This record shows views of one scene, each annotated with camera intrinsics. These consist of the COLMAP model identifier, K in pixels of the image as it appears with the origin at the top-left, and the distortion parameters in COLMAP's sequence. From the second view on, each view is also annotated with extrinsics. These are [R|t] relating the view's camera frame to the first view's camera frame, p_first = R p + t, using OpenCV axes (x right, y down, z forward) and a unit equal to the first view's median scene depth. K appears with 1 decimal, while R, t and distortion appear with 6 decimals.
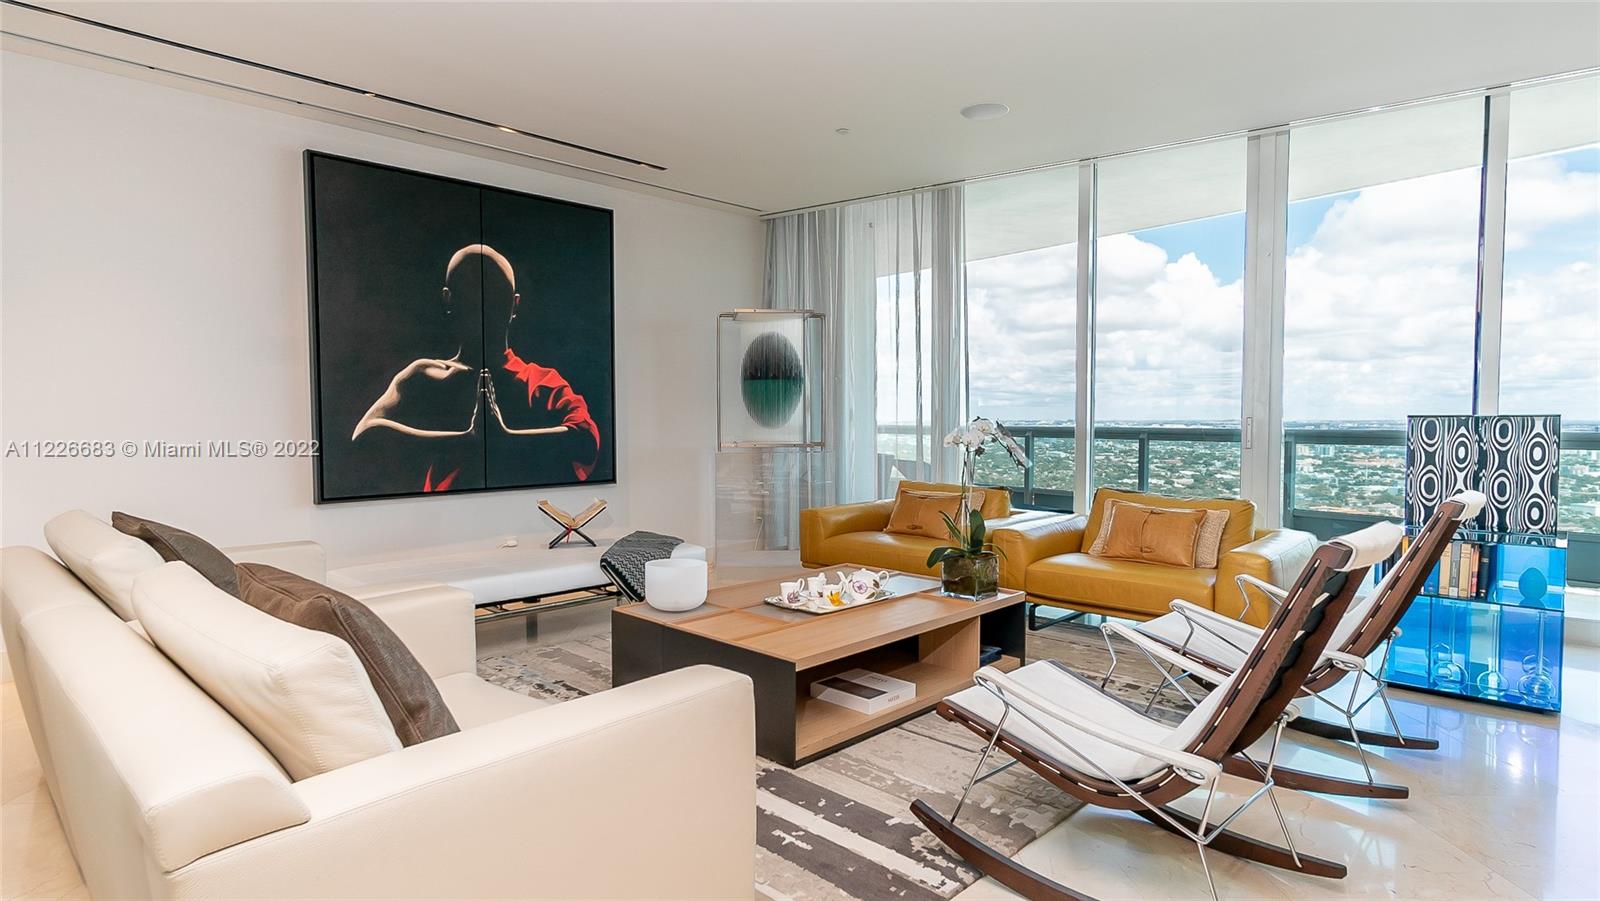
lens RADIAL K [[840.2, 0, 841.7], [0, 840.2, 454.6], [0, 0, 1]] dist [0.001499, 0.000213]
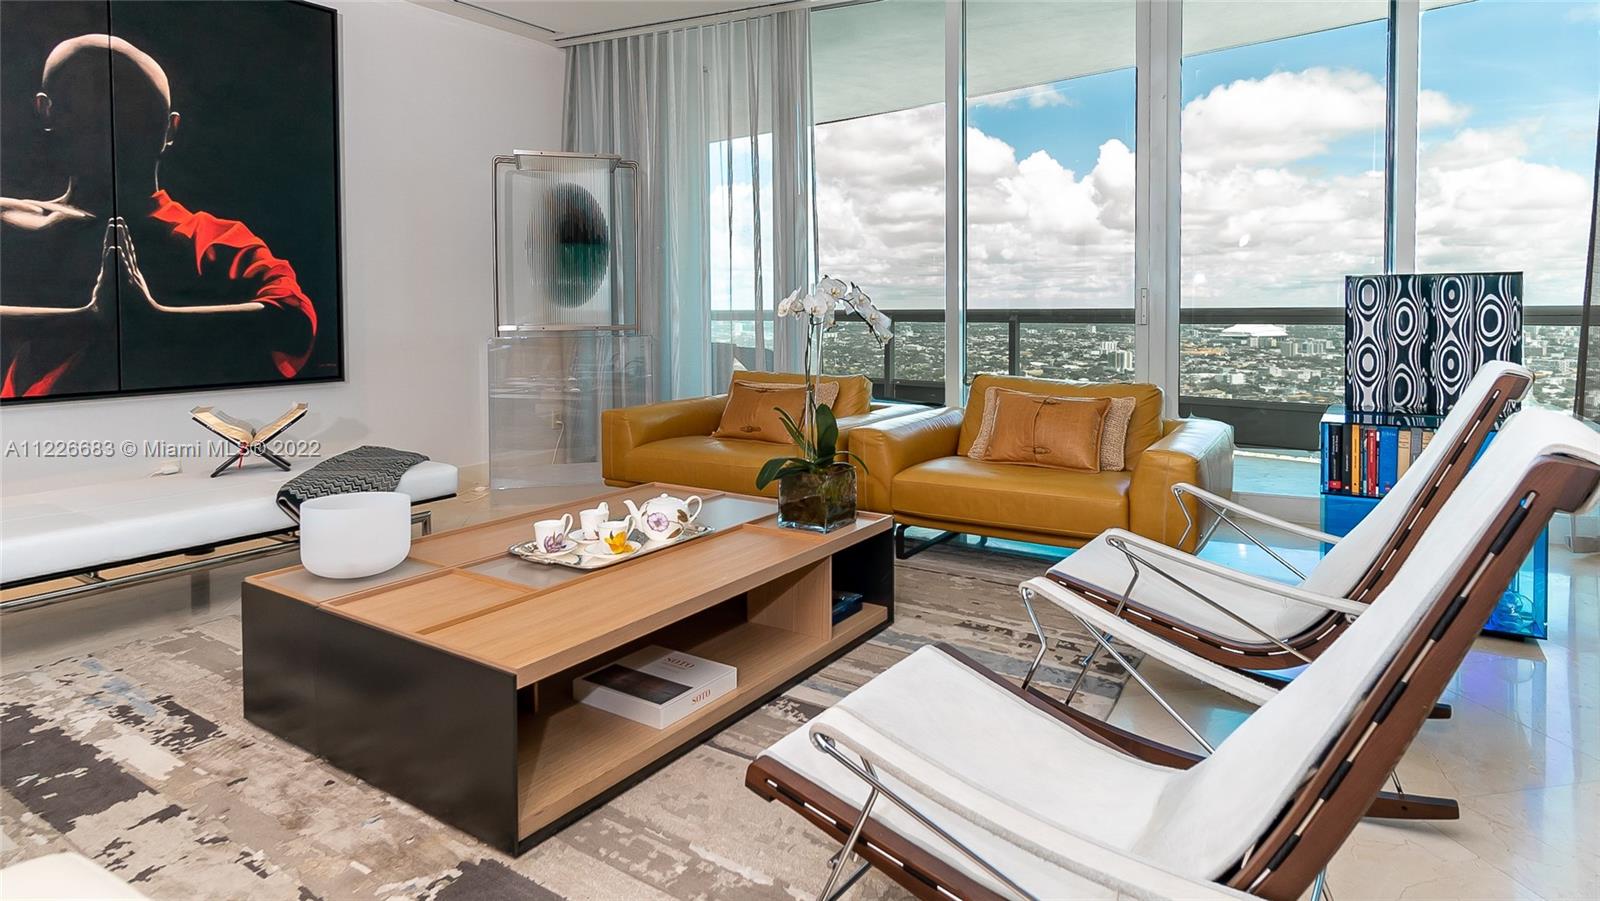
lens RADIAL K [[882.6, 0, 860.3], [0, 882.6, 333.2], [0, 0, 1]] dist [0.002460, 0.000290]
pose [[0.981948, -0.009074, 0.188932, 0.041532], [0.012448, 0.999783, -0.016677, 0.015336], [-0.188740, 0.018728, 0.981848, 0.220542]]
